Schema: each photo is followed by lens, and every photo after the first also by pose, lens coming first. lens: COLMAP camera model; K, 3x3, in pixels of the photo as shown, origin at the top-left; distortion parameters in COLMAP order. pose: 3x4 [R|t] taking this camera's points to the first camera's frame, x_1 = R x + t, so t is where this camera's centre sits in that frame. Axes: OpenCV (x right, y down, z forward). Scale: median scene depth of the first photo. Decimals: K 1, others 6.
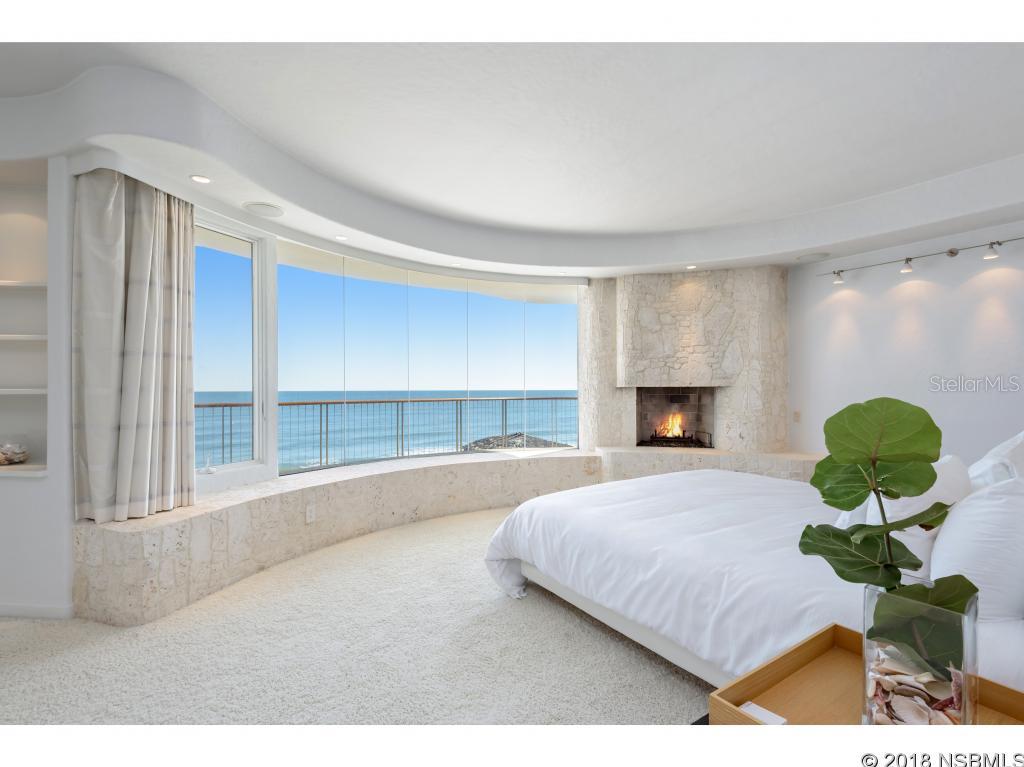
lens RADIAL K [[506.2, 0, 512.0], [0, 506.2, 383.5], [0, 0, 1]] dist [0.054242, -0.035322]
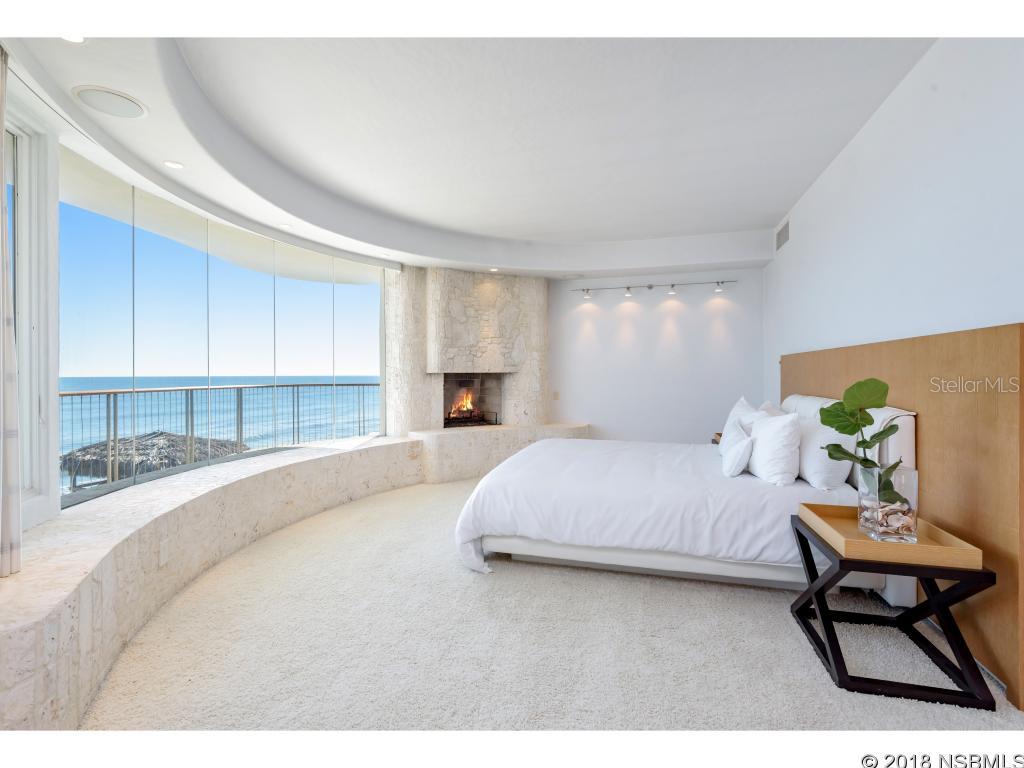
lens RADIAL K [[506.2, 0, 512.0], [0, 506.2, 384.0], [0, 0, 1]] dist [0.054242, -0.035322]
pose [[0.725622, -0.013177, 0.687968, -0.412779], [-0.003144, 0.999743, 0.022464, 0.005882], [-0.688087, -0.018463, 0.725394, 0.130434]]
